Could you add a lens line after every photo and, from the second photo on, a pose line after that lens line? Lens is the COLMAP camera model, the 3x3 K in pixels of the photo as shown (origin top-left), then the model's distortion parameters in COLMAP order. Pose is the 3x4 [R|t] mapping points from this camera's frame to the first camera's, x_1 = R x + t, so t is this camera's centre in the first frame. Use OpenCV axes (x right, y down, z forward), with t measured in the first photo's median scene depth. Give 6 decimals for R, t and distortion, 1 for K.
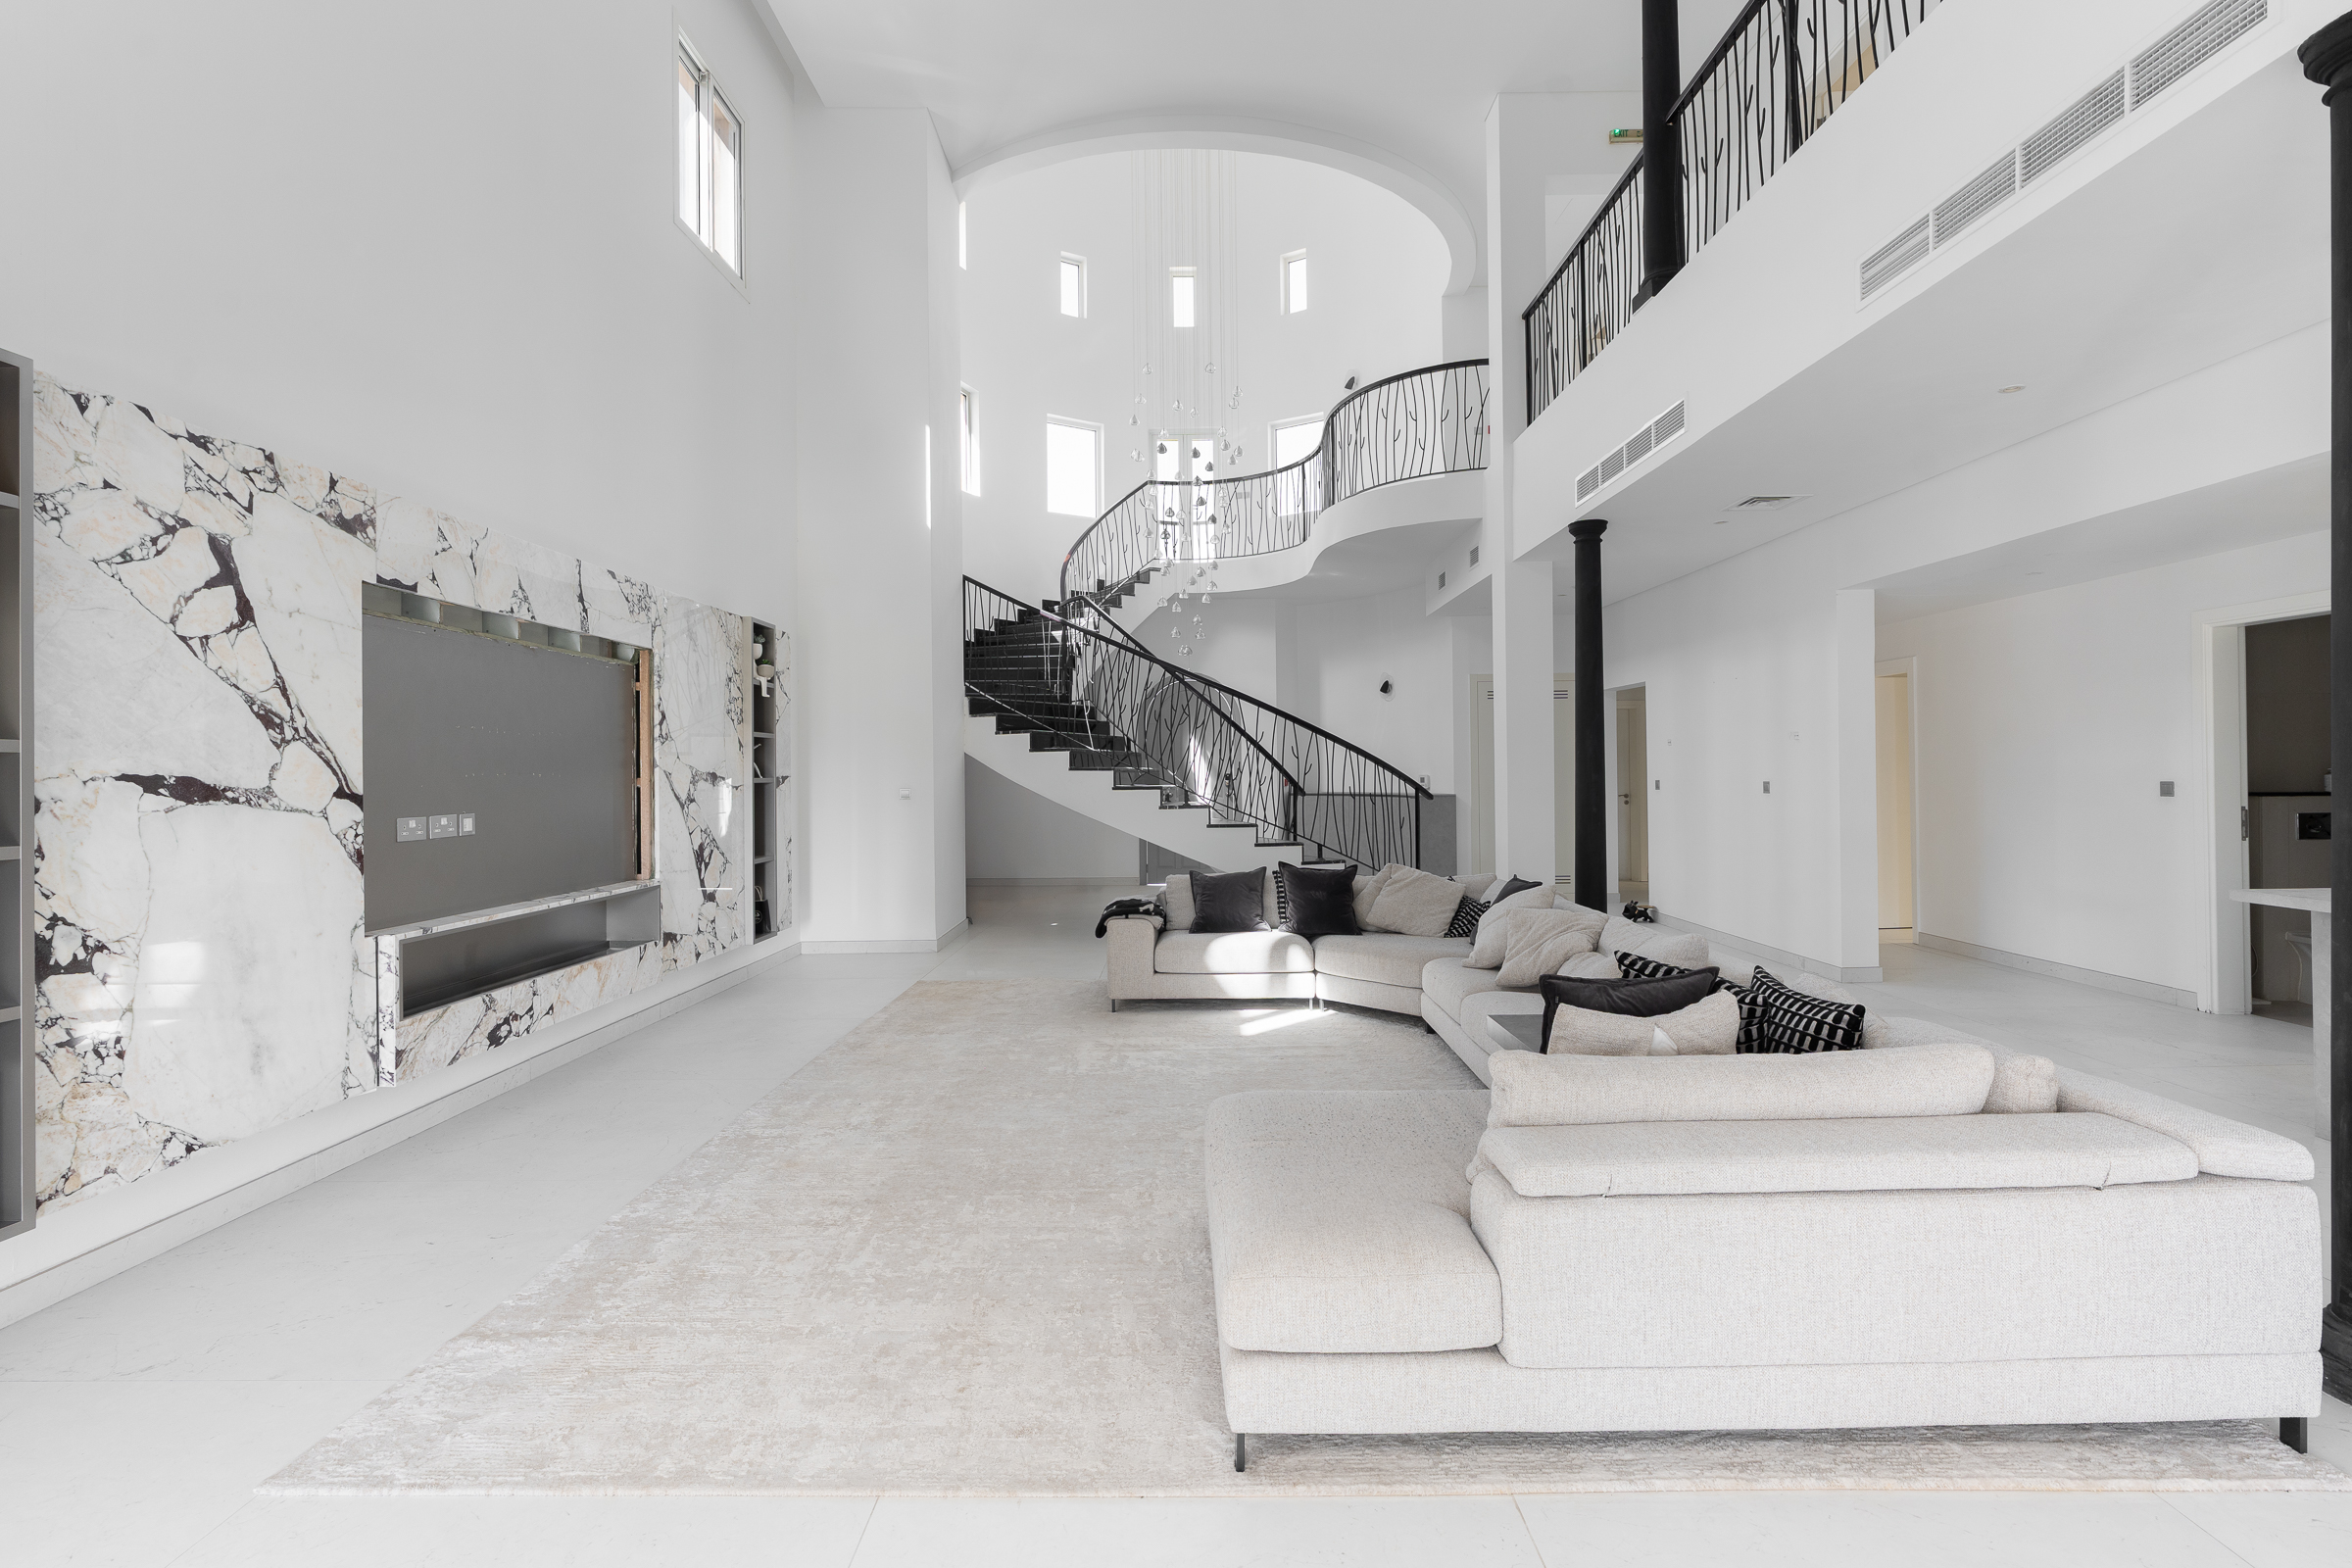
lens RADIAL K [[1078.8, 0, 1196.7], [0, 1078.8, 764.8], [0, 0, 1]] dist [-0.003314, 0.002758]
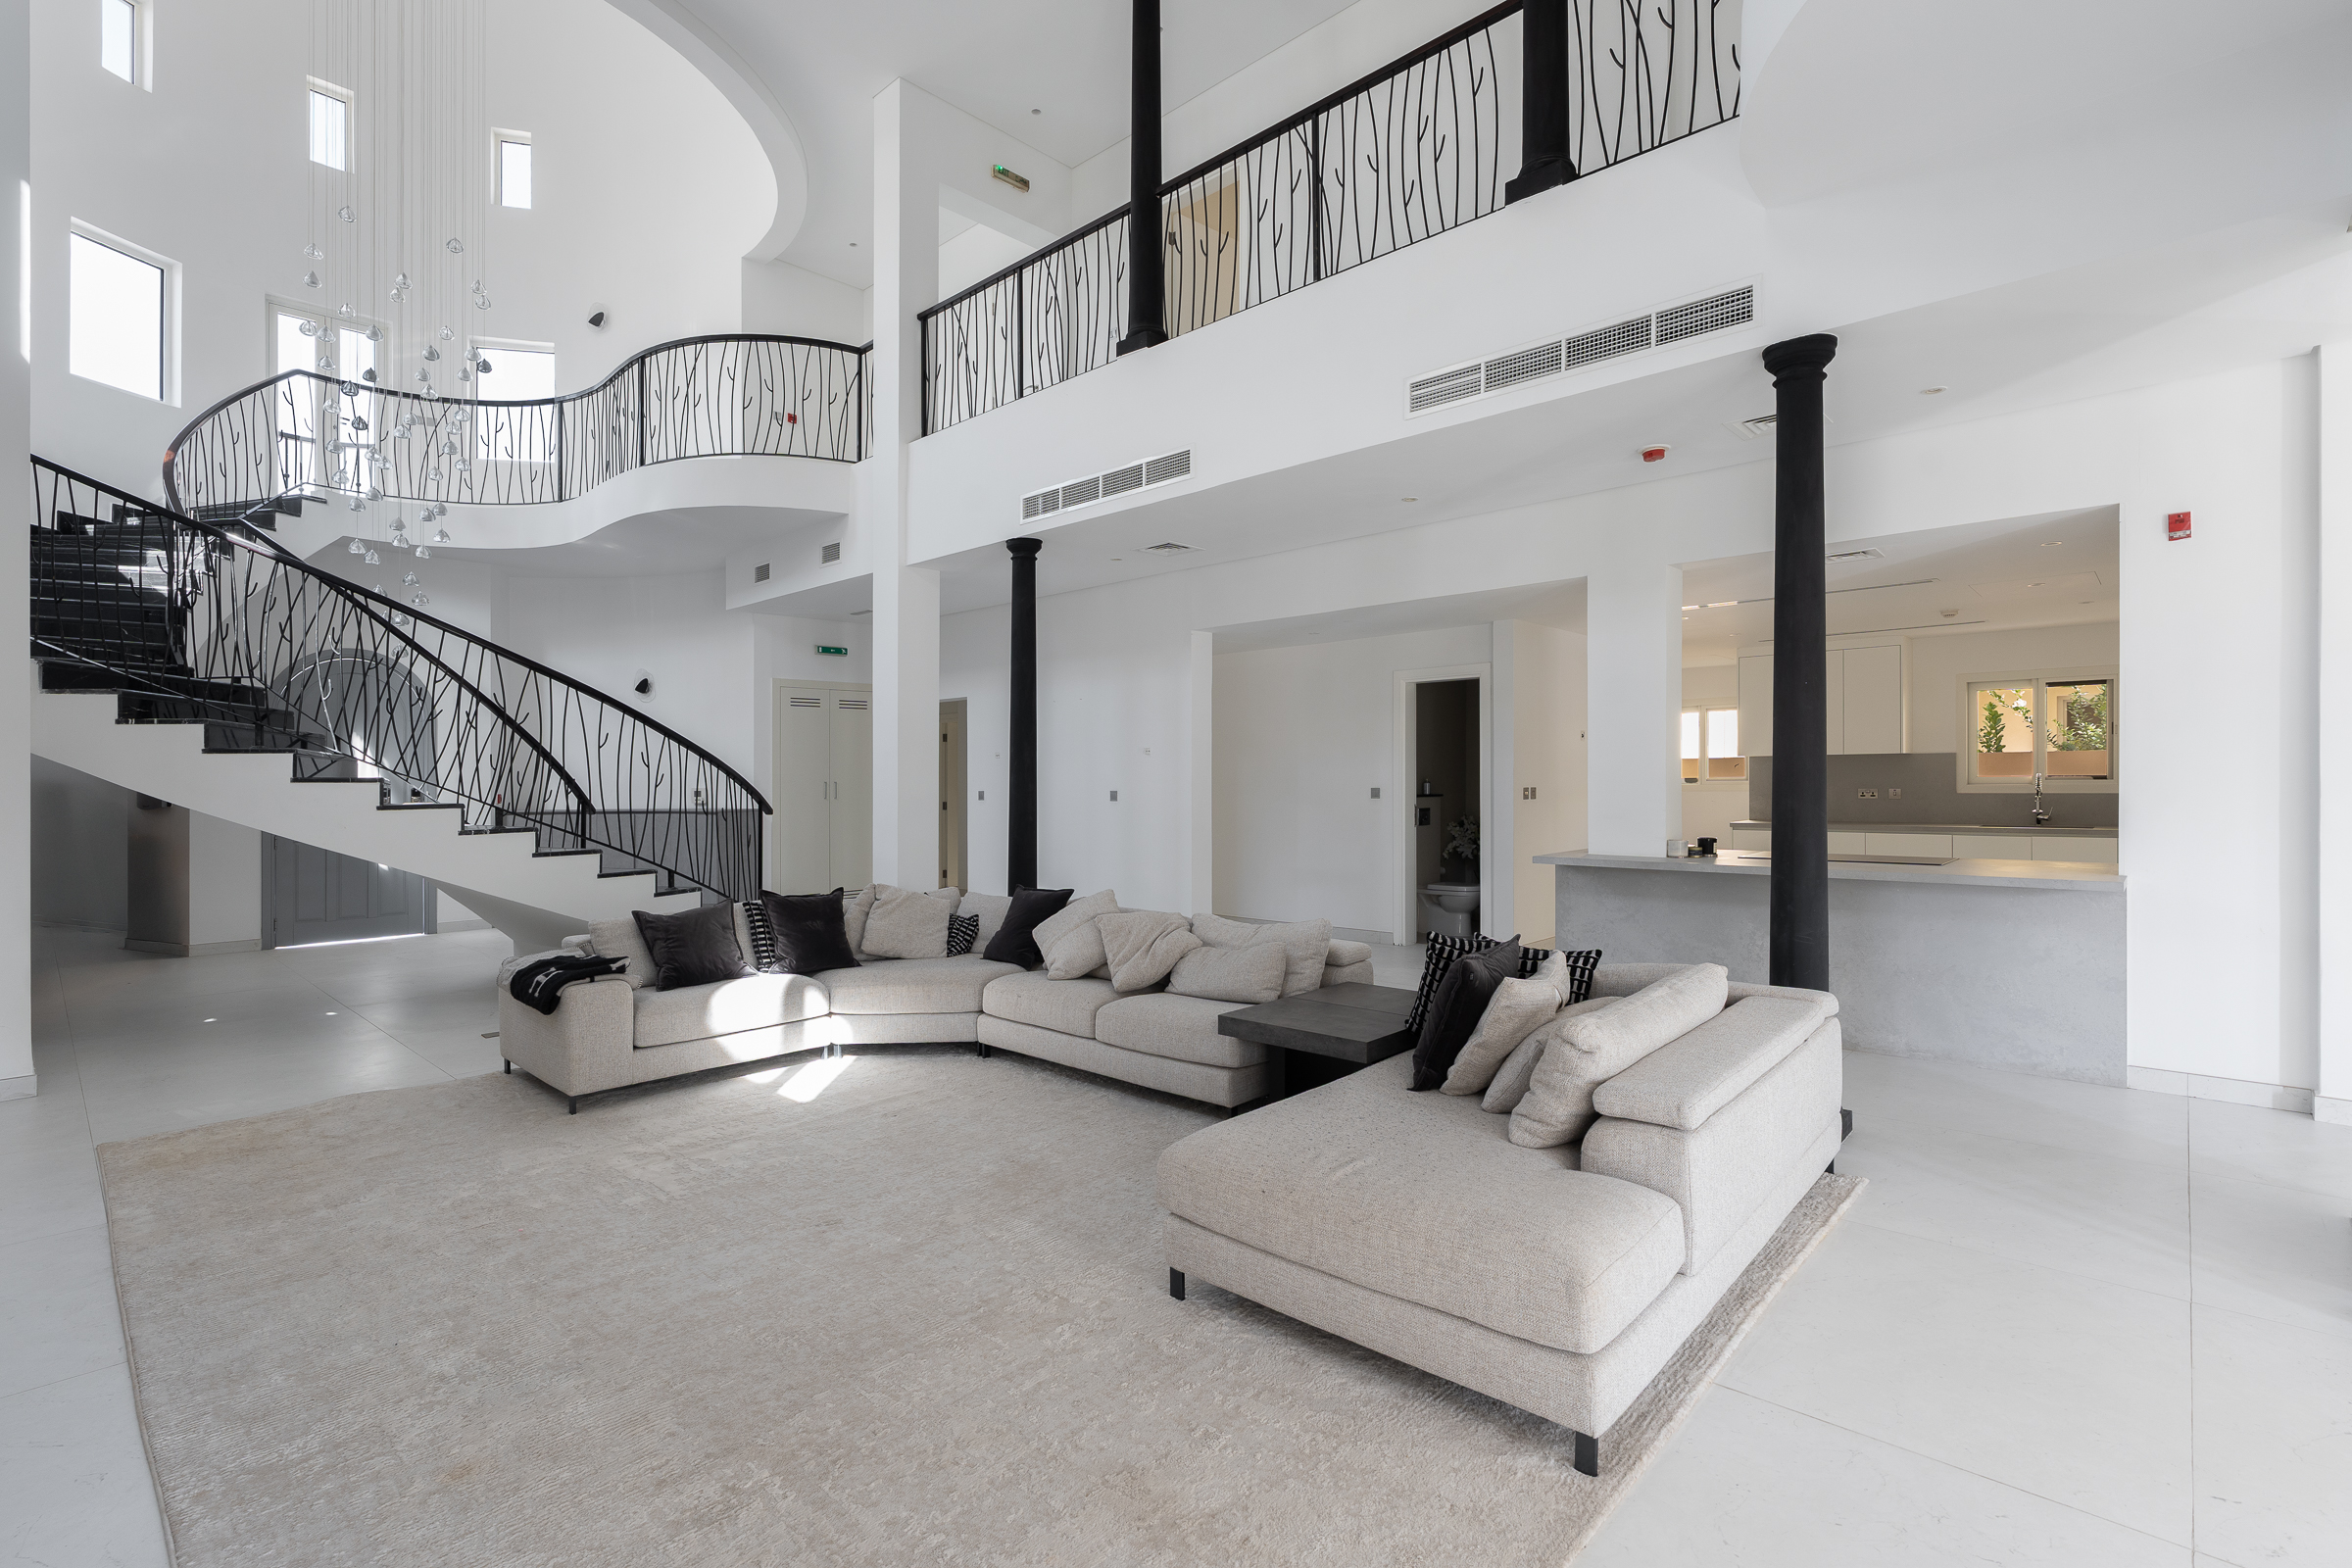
lens RADIAL K [[1078.8, 0, 1183.4], [0, 1078.8, 779.4], [0, 0, 1]] dist [-0.003314, 0.002758]
pose [[0.682408, 0.000413, 0.730971, -0.308940], [-0.000321, 1.000000, -0.000264, 0.004392], [-0.730971, -0.000055, 0.682408, 0.195755]]
